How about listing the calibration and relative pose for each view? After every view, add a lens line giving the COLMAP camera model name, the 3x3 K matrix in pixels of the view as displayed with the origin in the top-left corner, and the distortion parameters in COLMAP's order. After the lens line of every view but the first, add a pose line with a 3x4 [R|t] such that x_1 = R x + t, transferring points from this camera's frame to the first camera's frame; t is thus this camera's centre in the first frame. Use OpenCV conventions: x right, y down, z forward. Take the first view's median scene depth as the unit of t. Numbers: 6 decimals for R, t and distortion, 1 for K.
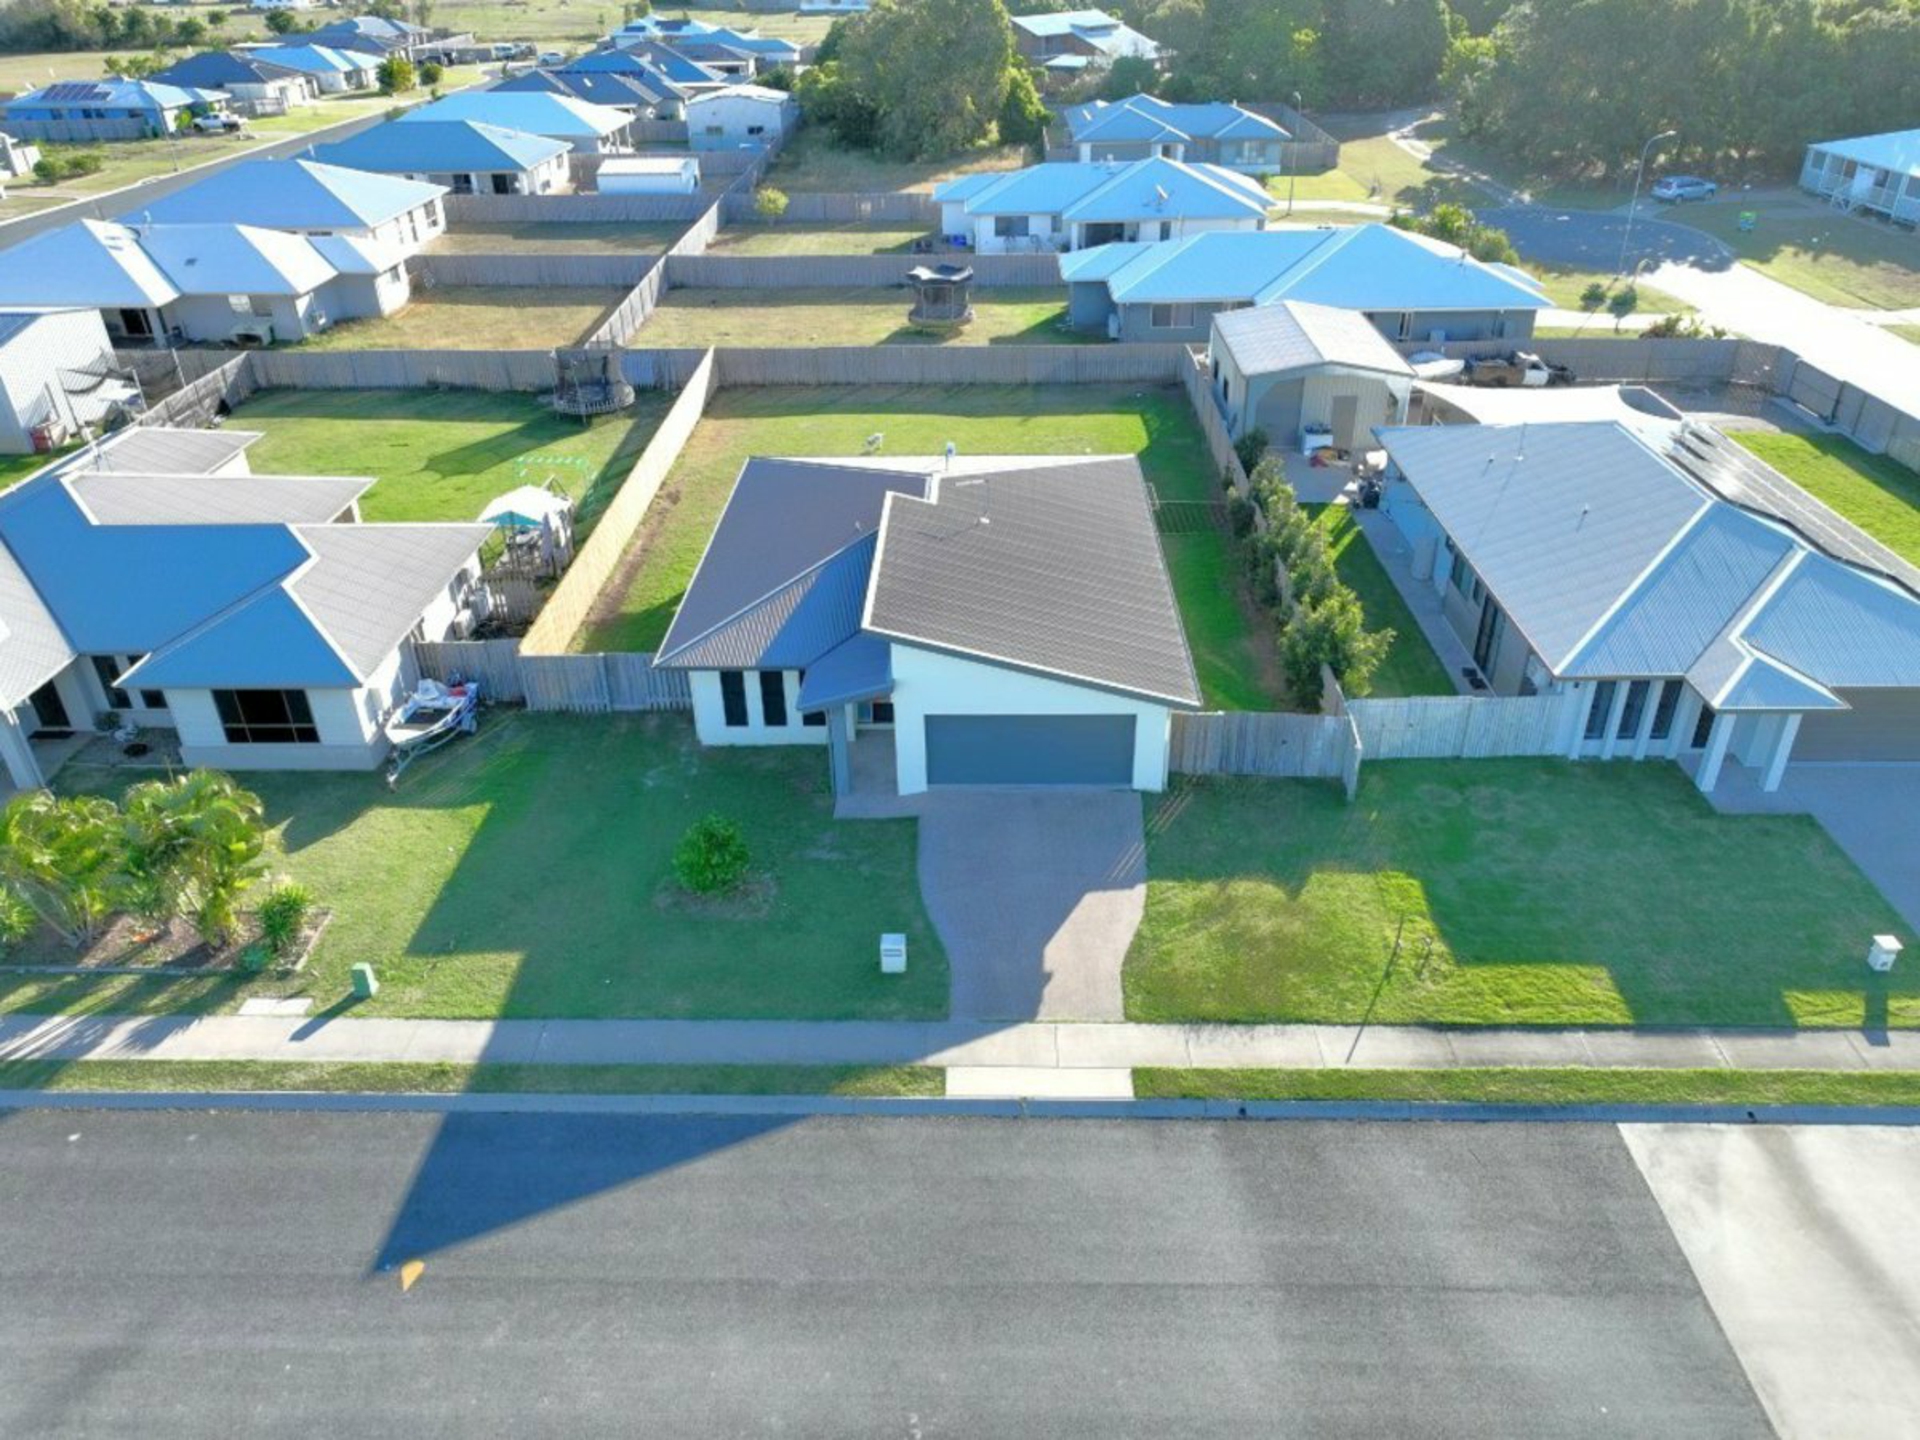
lens RADIAL K [[1349.5, 0, 951.8], [0, 1349.5, 721.8], [0, 0, 1]] dist [-0.001892, 0.015492]
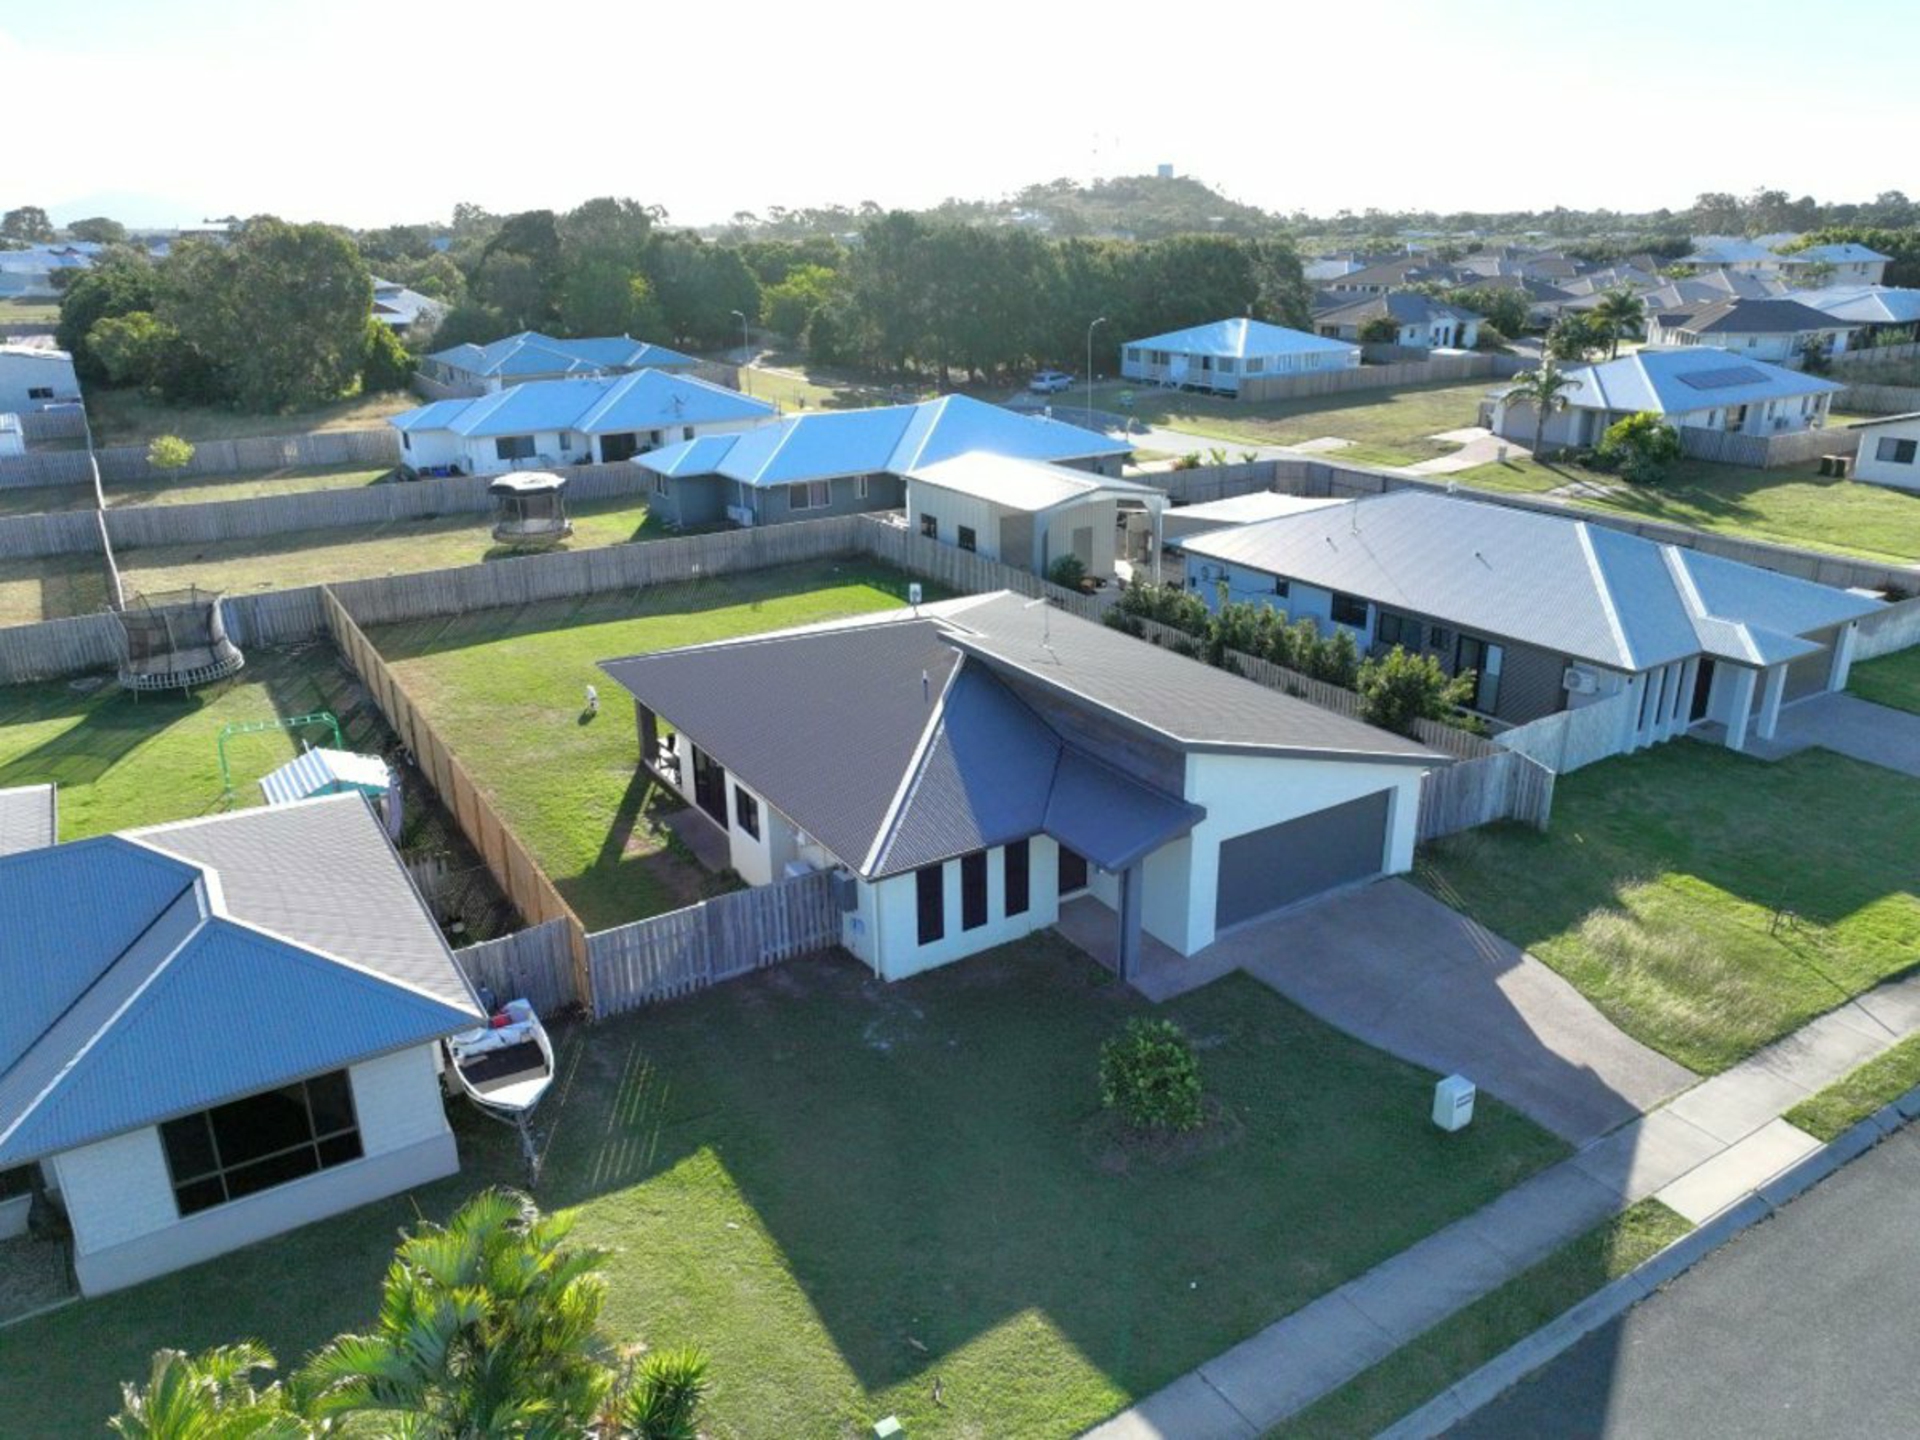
lens RADIAL K [[1349.5, 0, 961.2], [0, 1349.5, 724.2], [0, 0, 1]] dist [-0.001892, 0.015492]
pose [[0.832210, -0.186418, 0.522182, -0.513148], [0.280311, 0.954022, -0.106152, -0.028082], [-0.478384, 0.234714, 0.846202, 0.330844]]
